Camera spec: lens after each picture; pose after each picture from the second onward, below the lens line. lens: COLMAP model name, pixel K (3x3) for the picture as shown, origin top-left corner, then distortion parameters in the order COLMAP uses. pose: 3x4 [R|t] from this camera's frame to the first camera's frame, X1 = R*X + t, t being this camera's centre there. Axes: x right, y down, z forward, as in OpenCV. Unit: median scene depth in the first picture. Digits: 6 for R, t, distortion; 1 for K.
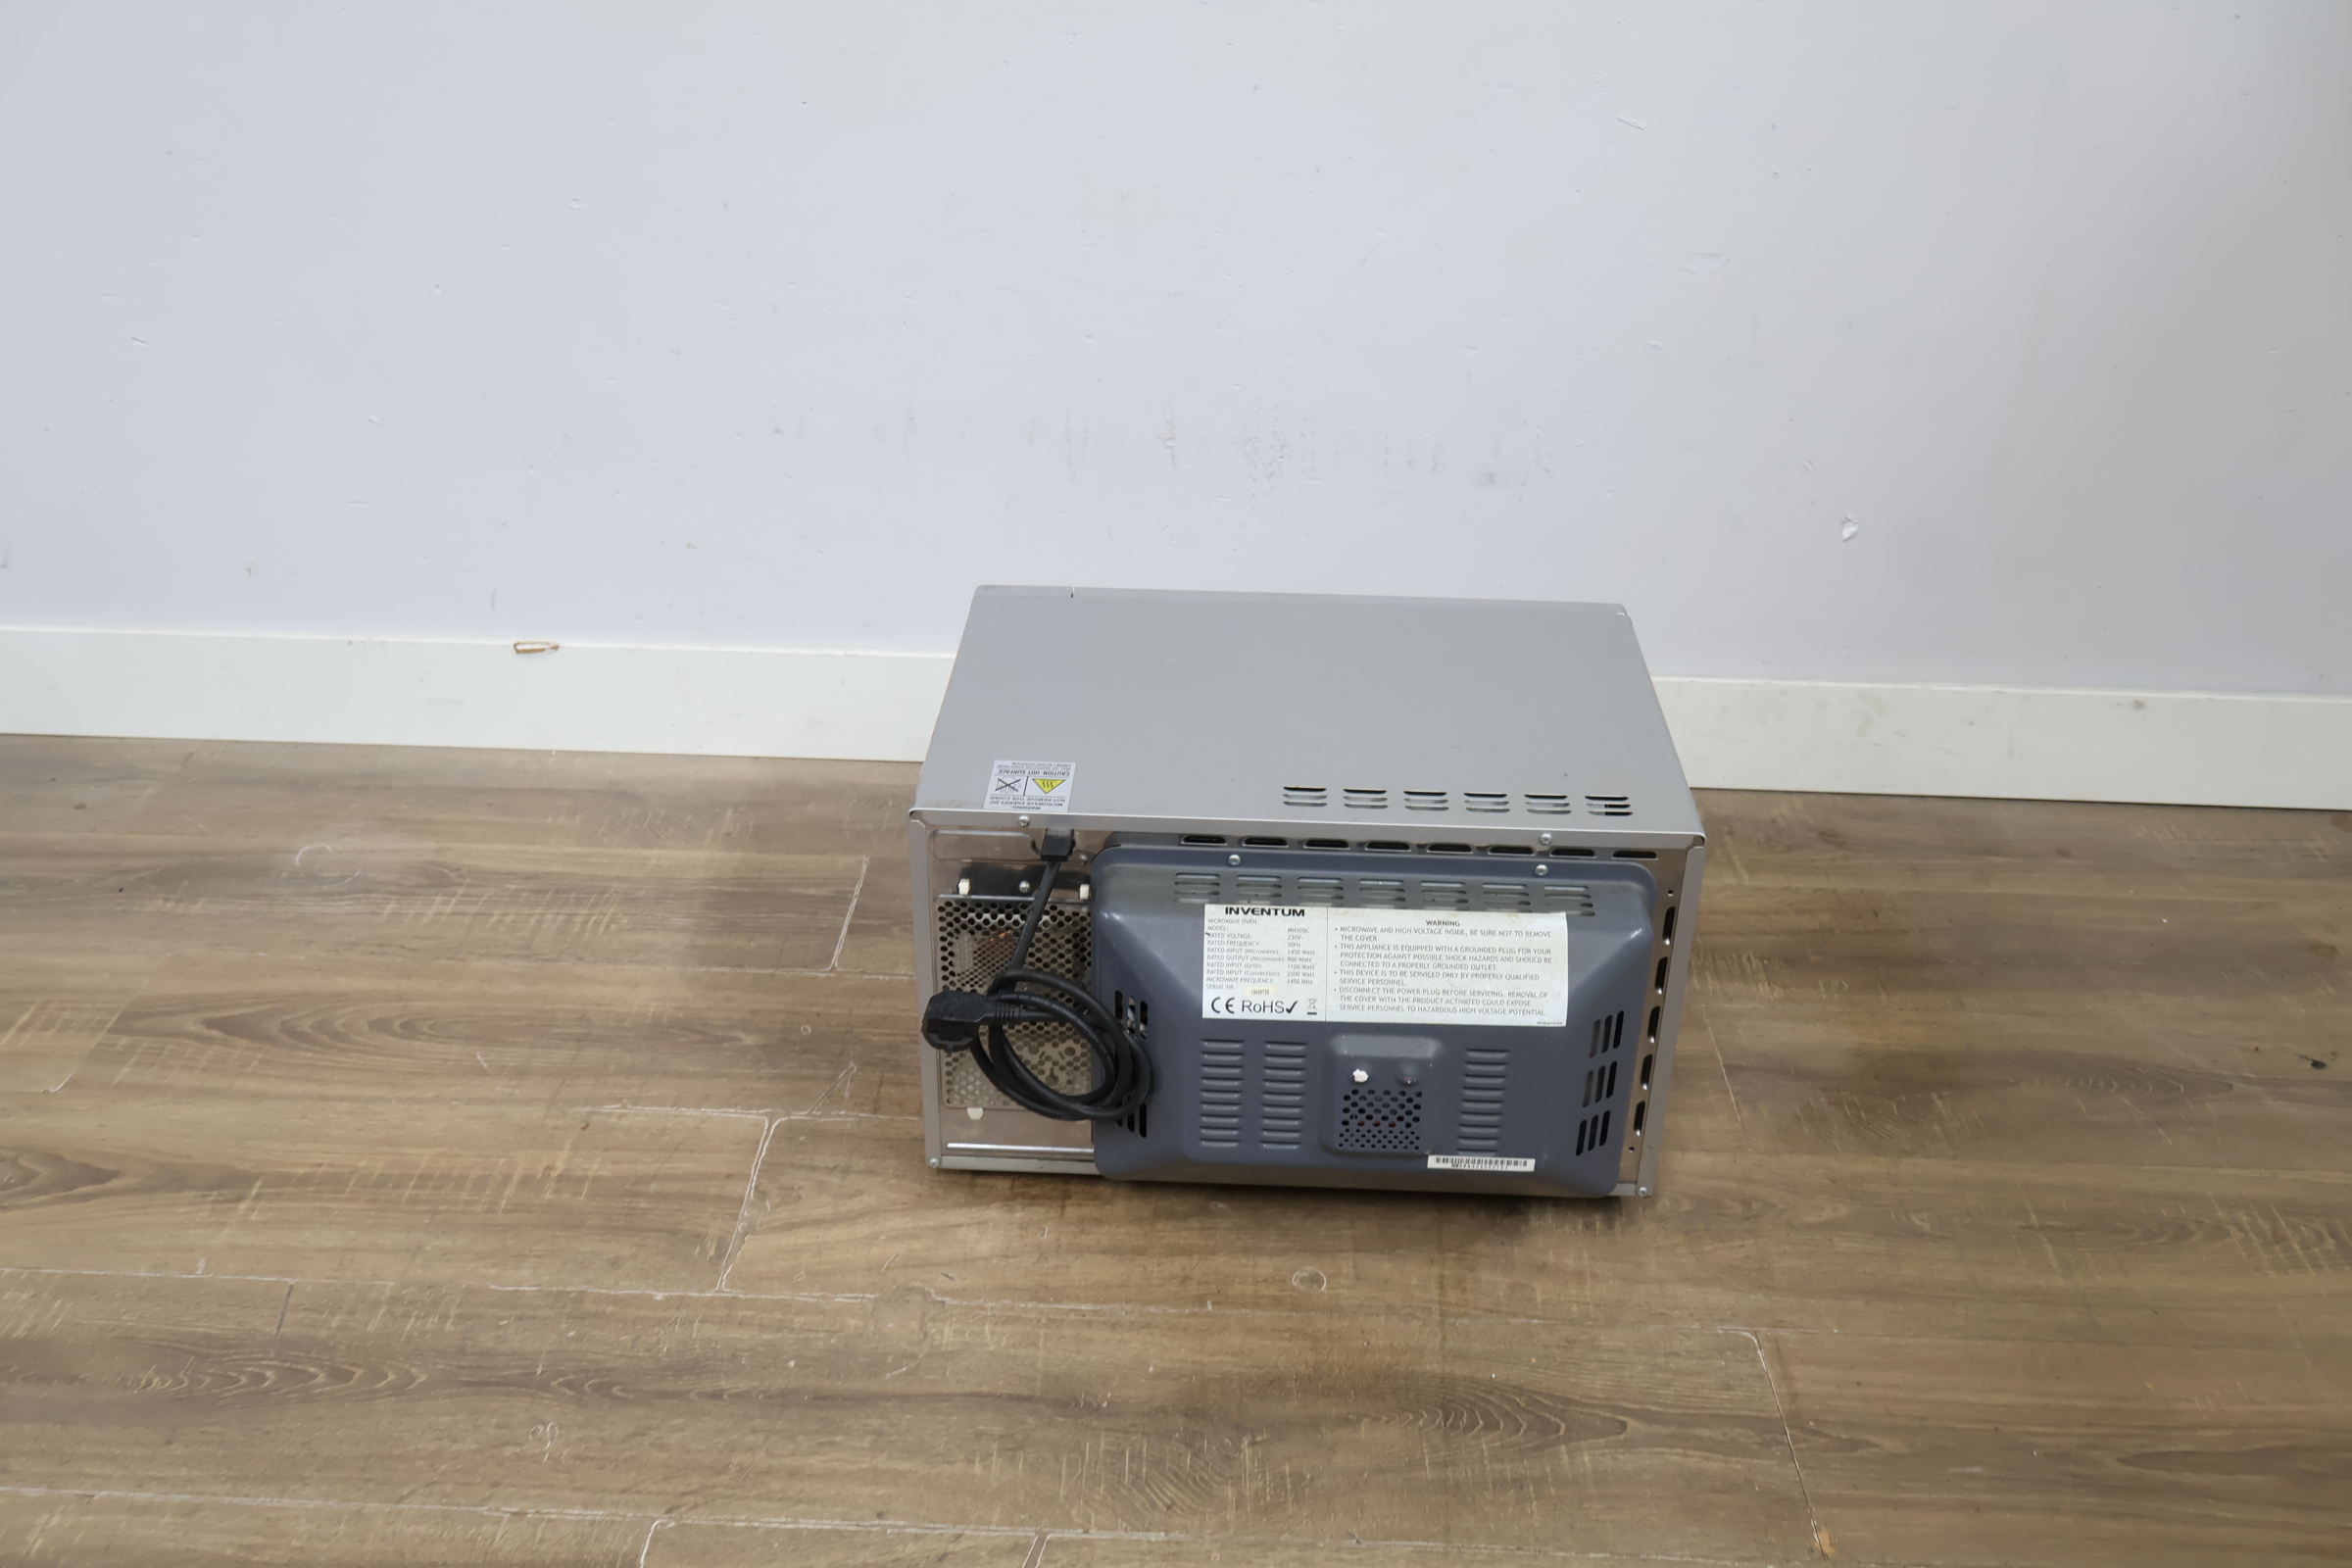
lens RADIAL K [[2138.9, 0, 1171.1], [0, 2138.9, 771.4], [0, 0, 1]] dist [-0.002179, 0.000000]
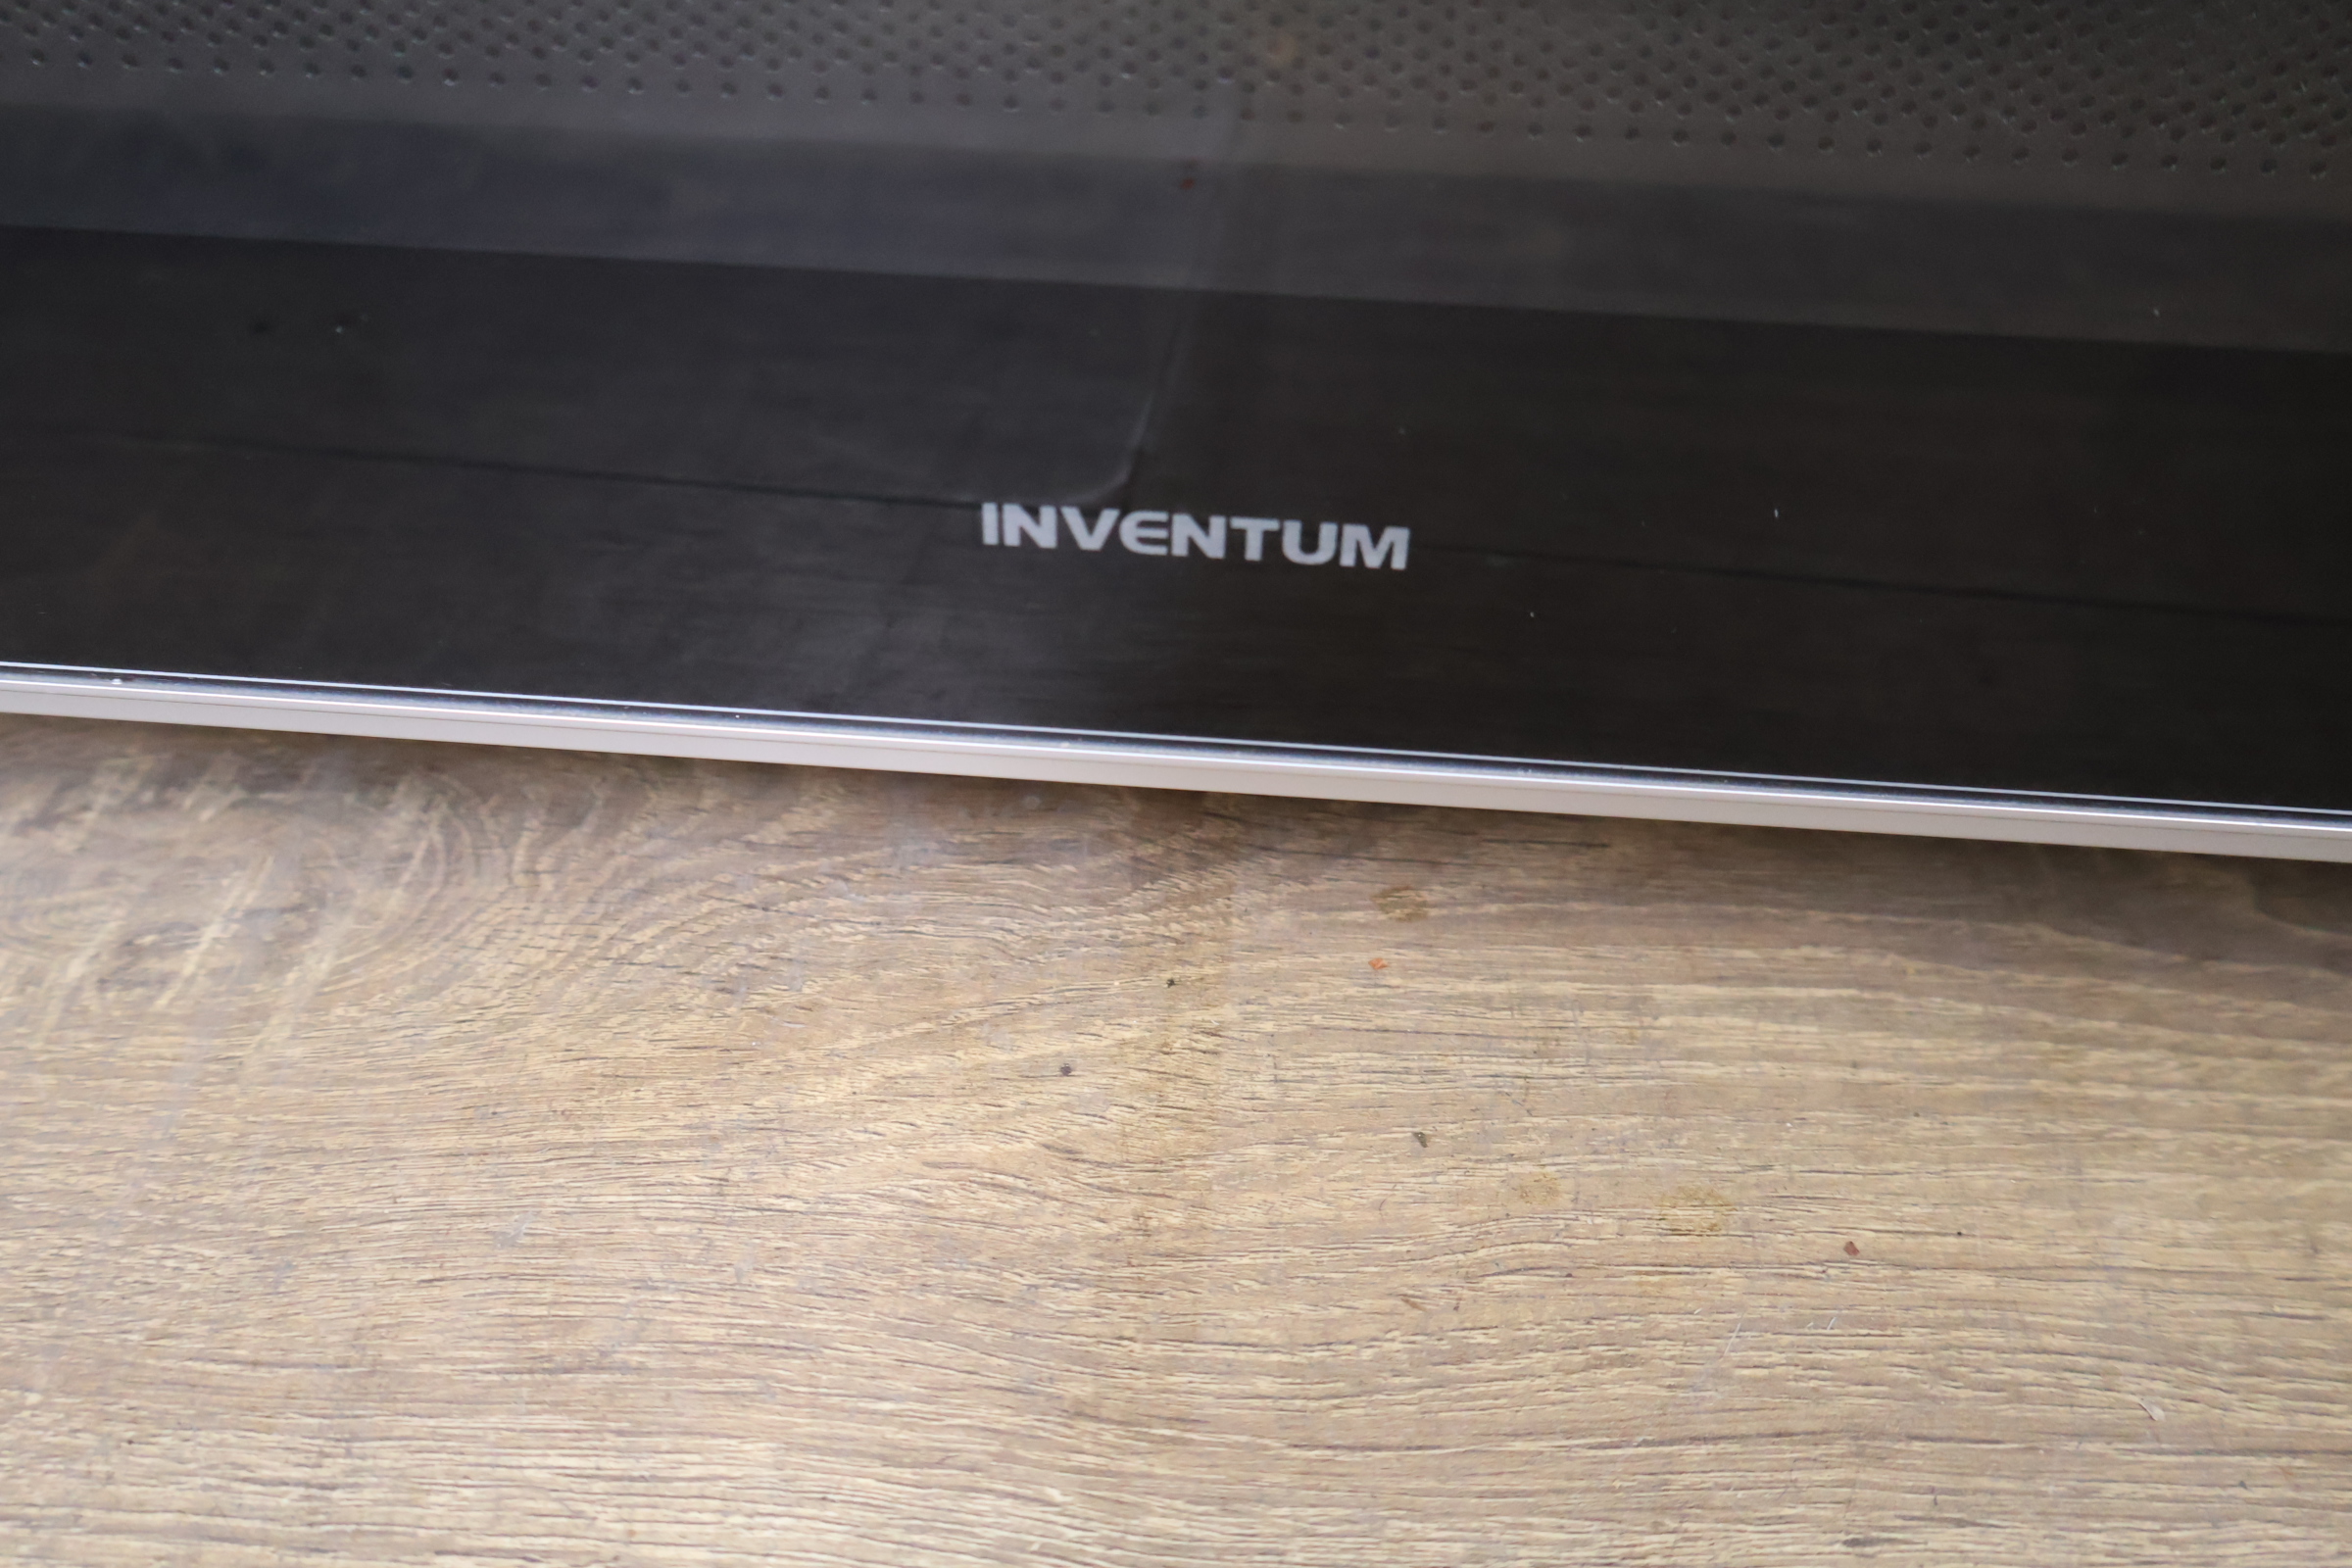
lens RADIAL K [[2138.9, 0, 1175.4], [0, 2138.9, 784.5], [0, 0, 1]] dist [-0.002179, 0.000000]
pose [[0.999357, -0.034295, 0.010460, 0.287619], [0.030659, 0.968623, 0.246636, 0.171933], [-0.018590, -0.246157, 0.969052, 0.895640]]
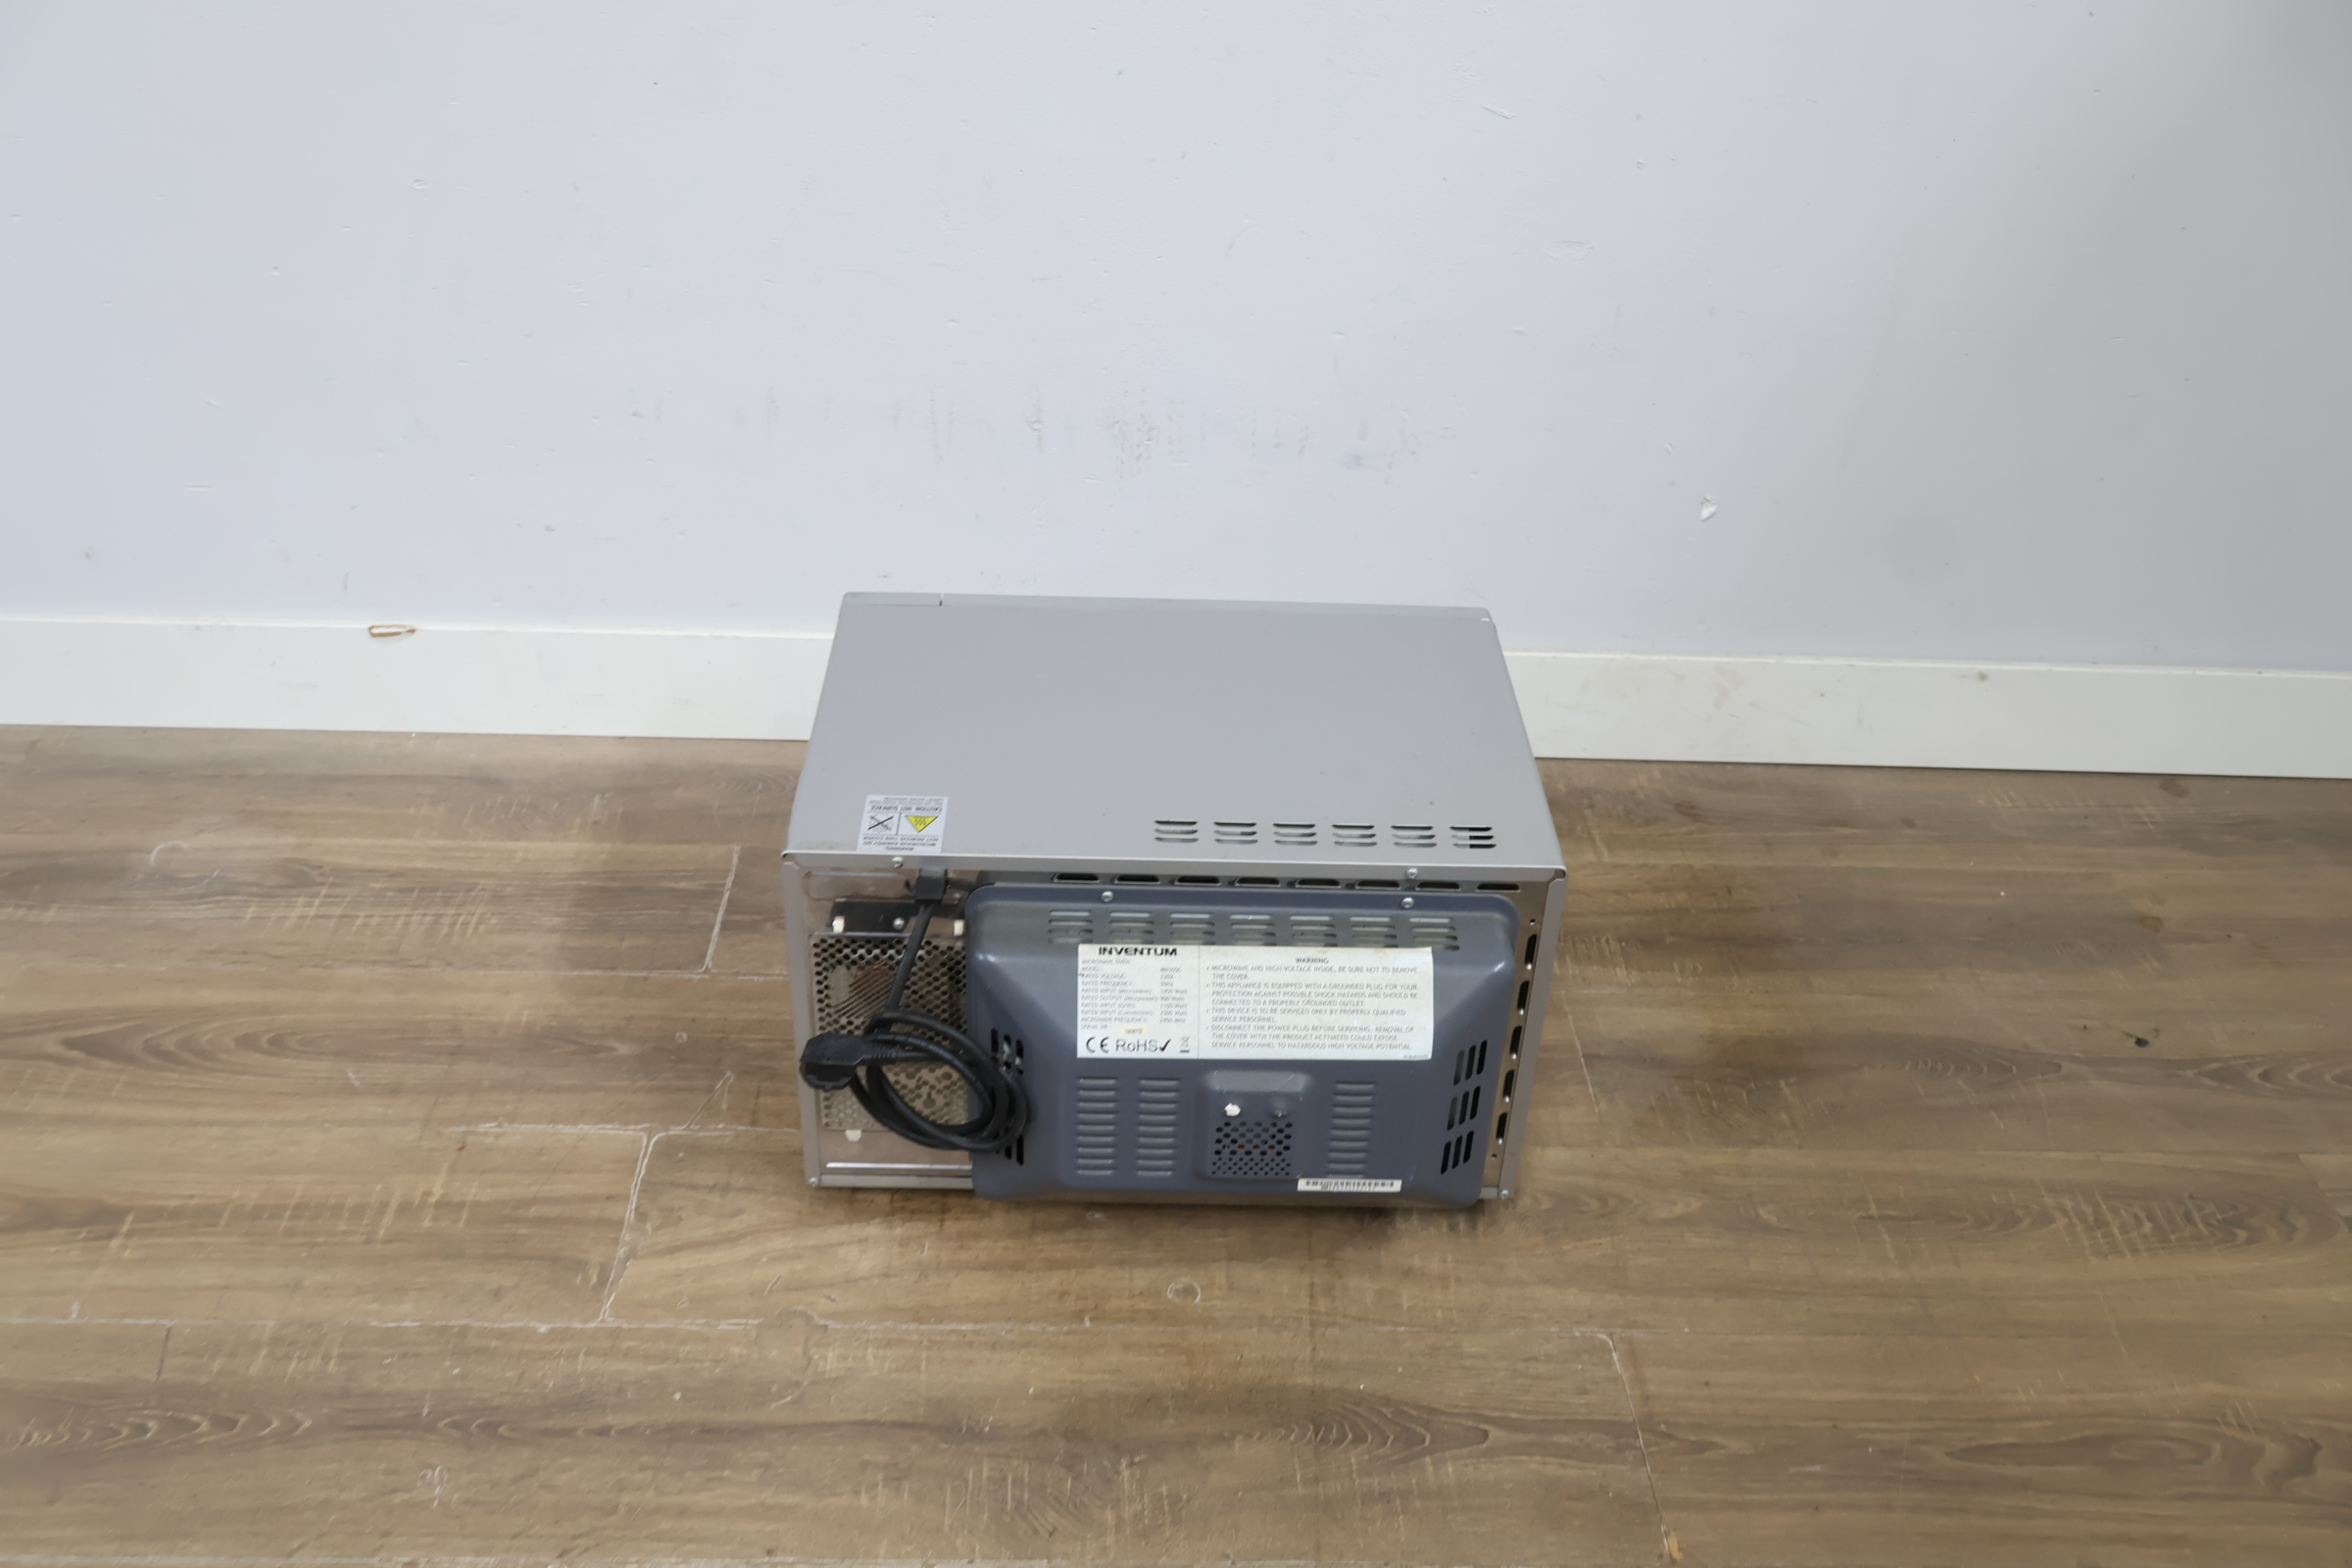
lens RADIAL K [[2138.9, 0, 1170.6], [0, 2138.9, 784.3], [0, 0, 1]] dist [-0.002179, 0.000000]
pose [[0.998037, -0.012401, 0.061380, -0.001941], [0.007742, 0.997110, 0.075572, -0.085369], [-0.062139, -0.074949, 0.995249, -0.005771]]
